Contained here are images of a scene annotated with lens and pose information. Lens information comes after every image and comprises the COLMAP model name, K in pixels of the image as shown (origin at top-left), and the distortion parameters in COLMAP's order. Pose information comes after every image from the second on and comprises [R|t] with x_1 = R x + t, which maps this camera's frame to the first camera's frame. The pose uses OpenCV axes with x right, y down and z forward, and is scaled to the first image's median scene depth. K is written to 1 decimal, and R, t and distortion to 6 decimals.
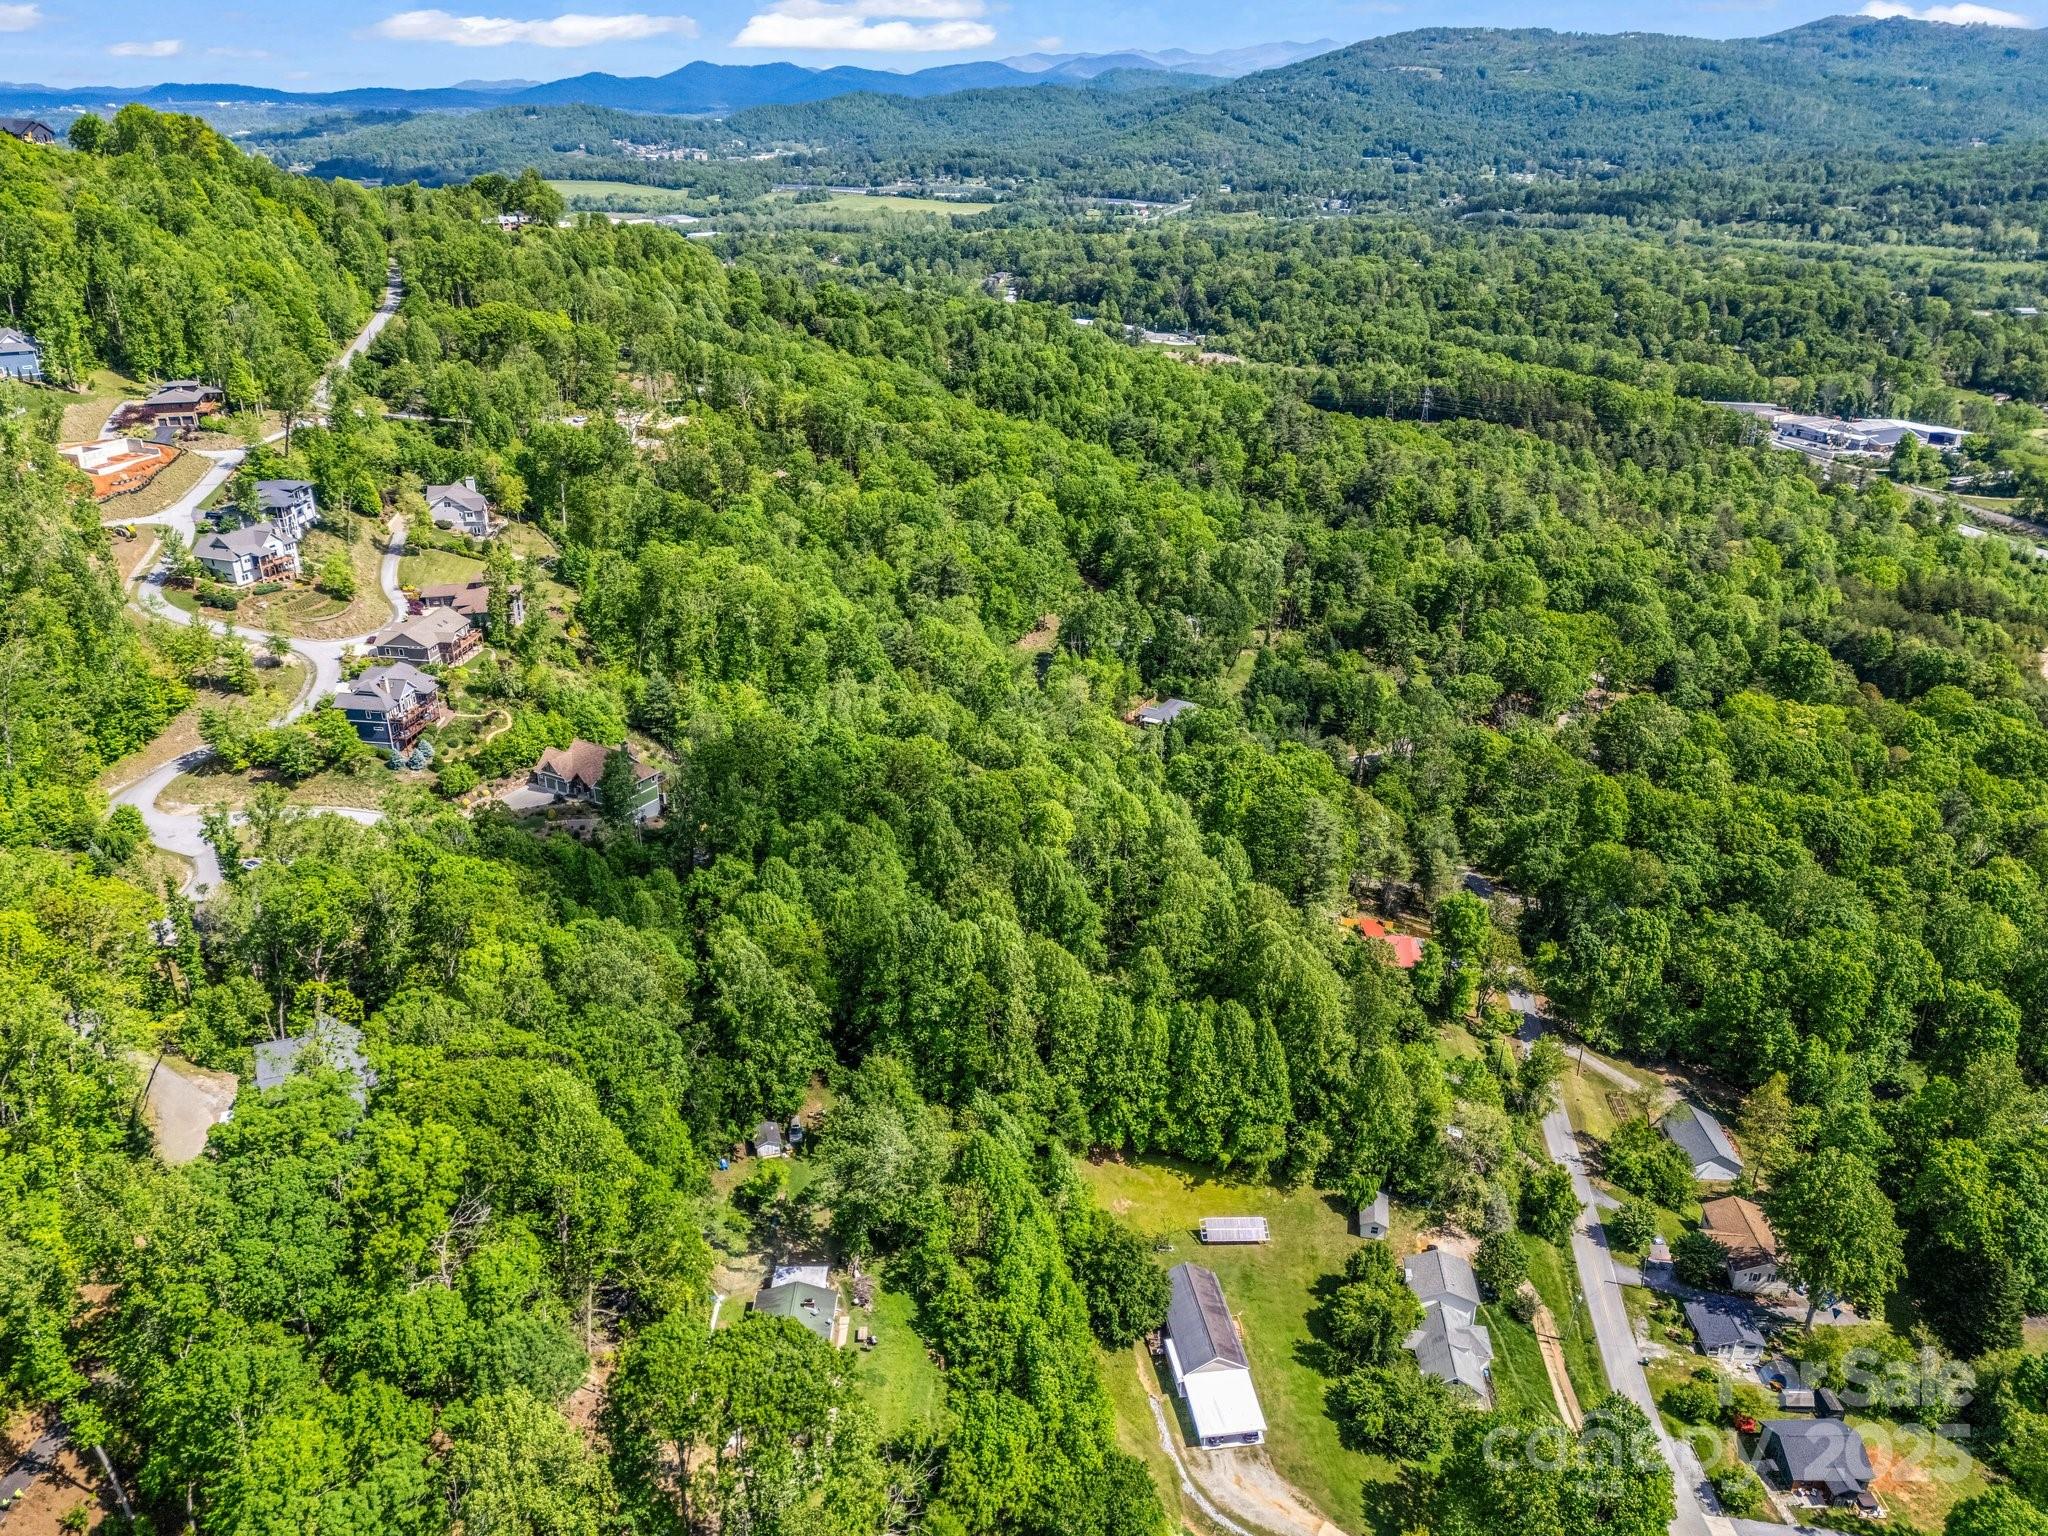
lens RADIAL K [[1516.6, 0, 1029.5], [0, 1516.6, 775.0], [0, 0, 1]] dist [0.071575, -0.064956]
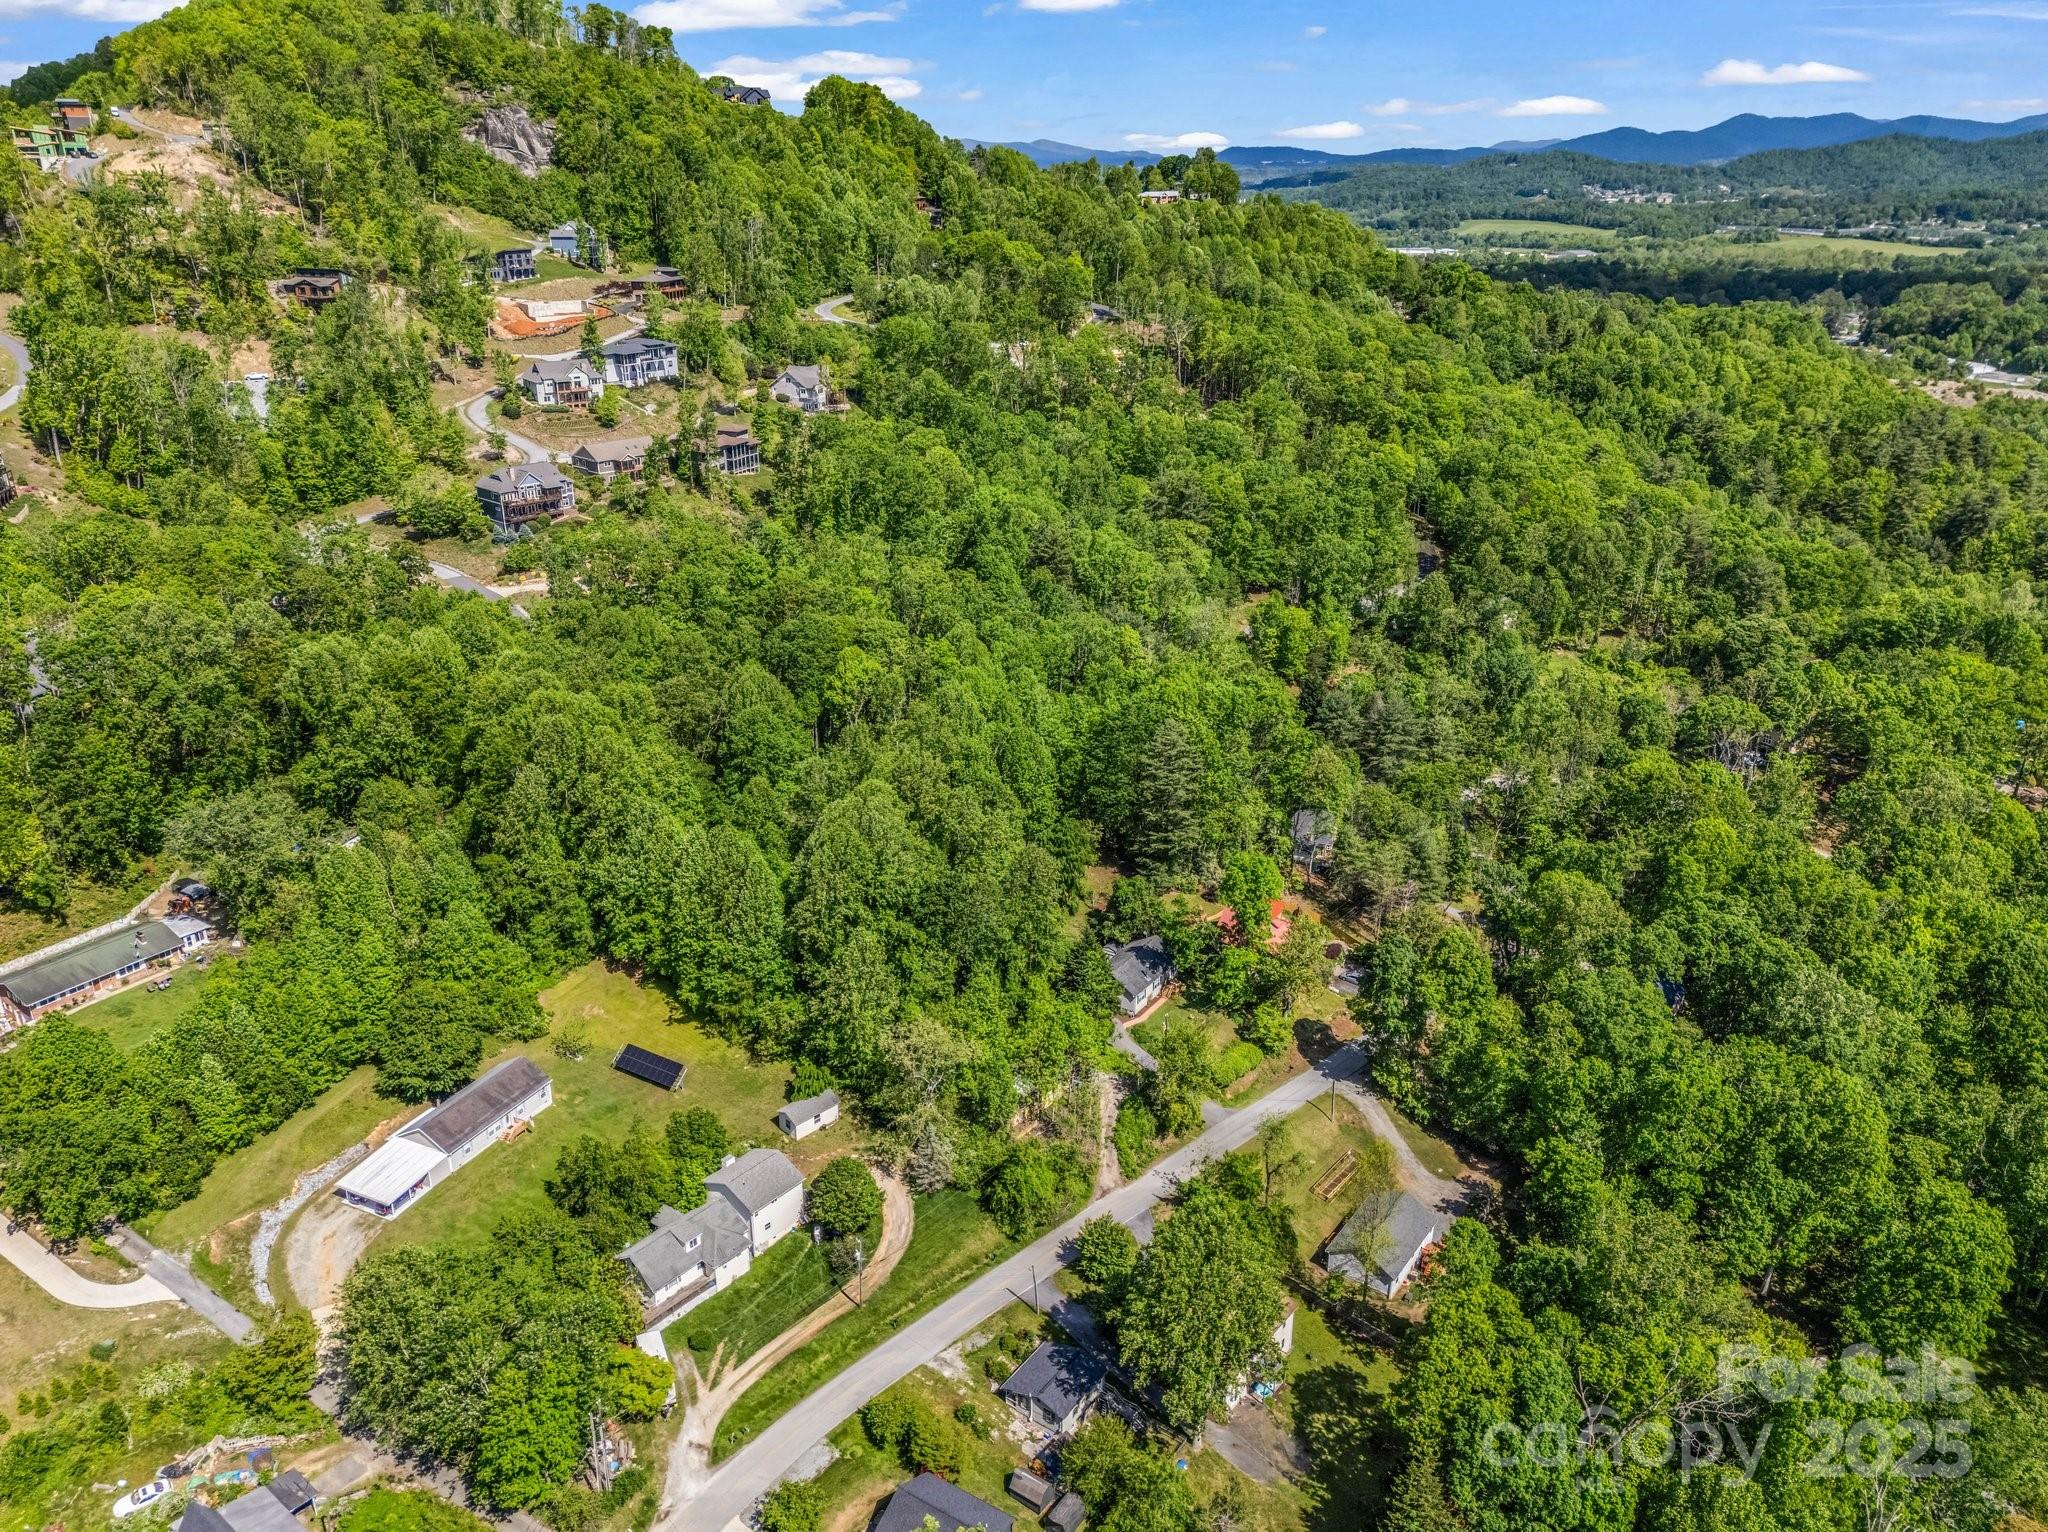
lens RADIAL K [[1516.6, 0, 1034.7], [0, 1516.6, 771.9], [0, 0, 1]] dist [0.071575, -0.064956]
pose [[0.823856, 0.210940, -0.526085, 0.385046], [-0.229281, 0.972866, 0.031024, 0.023580], [0.518354, 0.095062, 0.849866, 0.166030]]
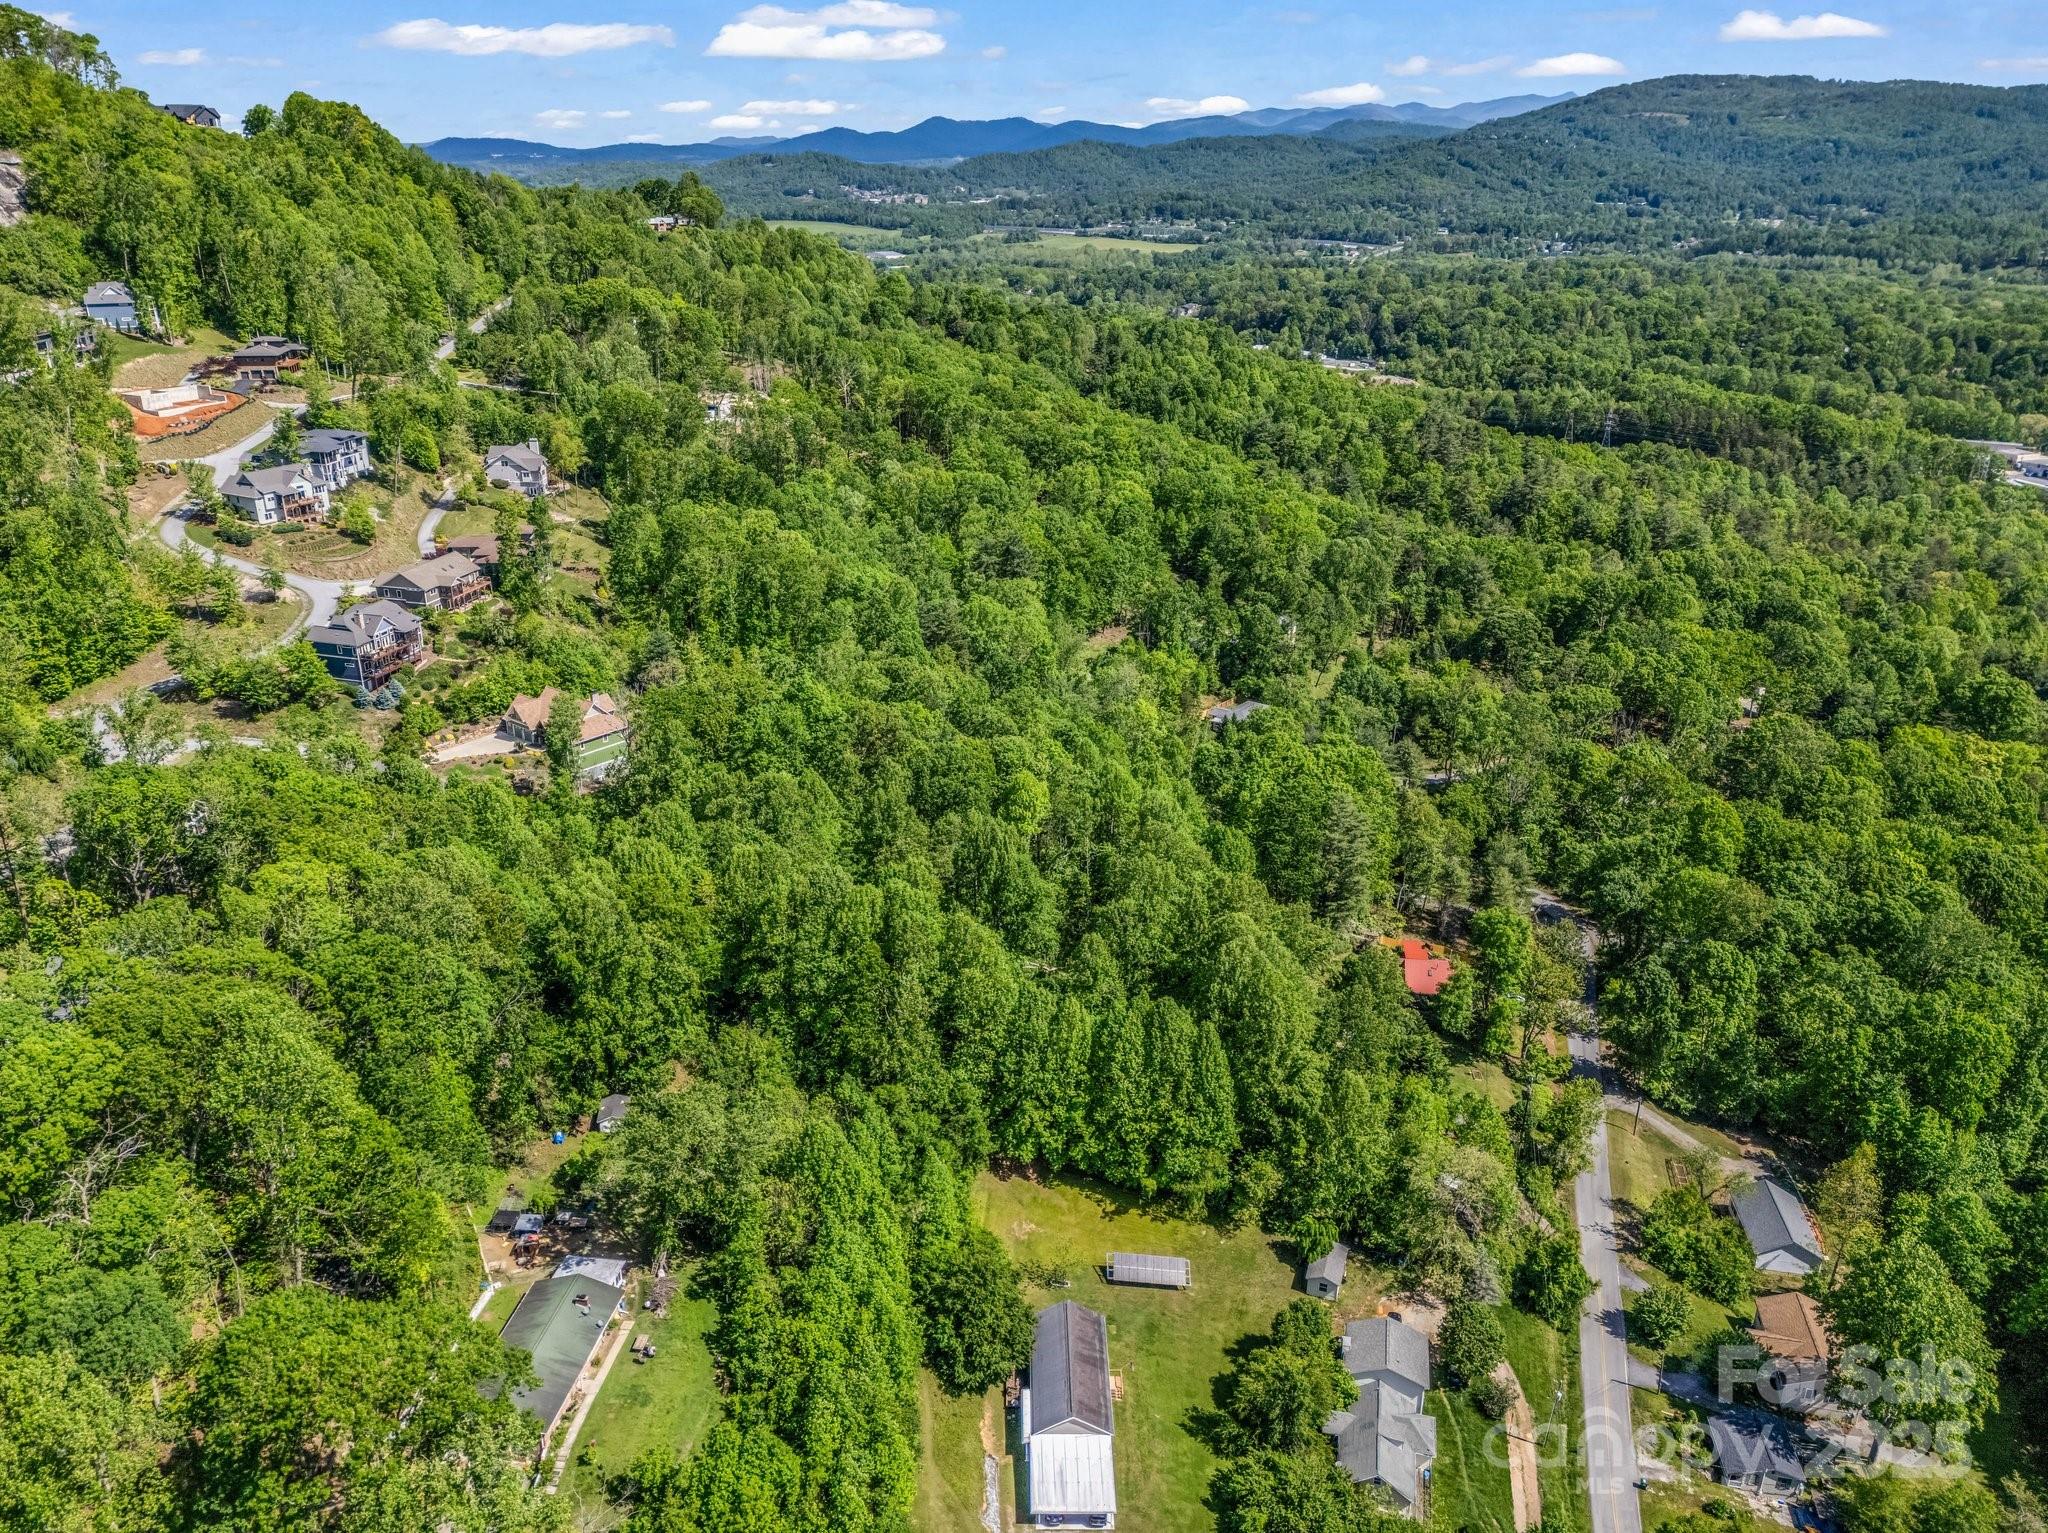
lens RADIAL K [[1516.6, 0, 1025.4], [0, 1516.6, 780.4], [0, 0, 1]] dist [0.071575, -0.064956]
pose [[0.989961, 0.054945, -0.130227, 0.081534], [-0.058469, 0.998015, -0.023389, 0.026698], [0.128684, 0.030769, 0.991208, 0.076066]]
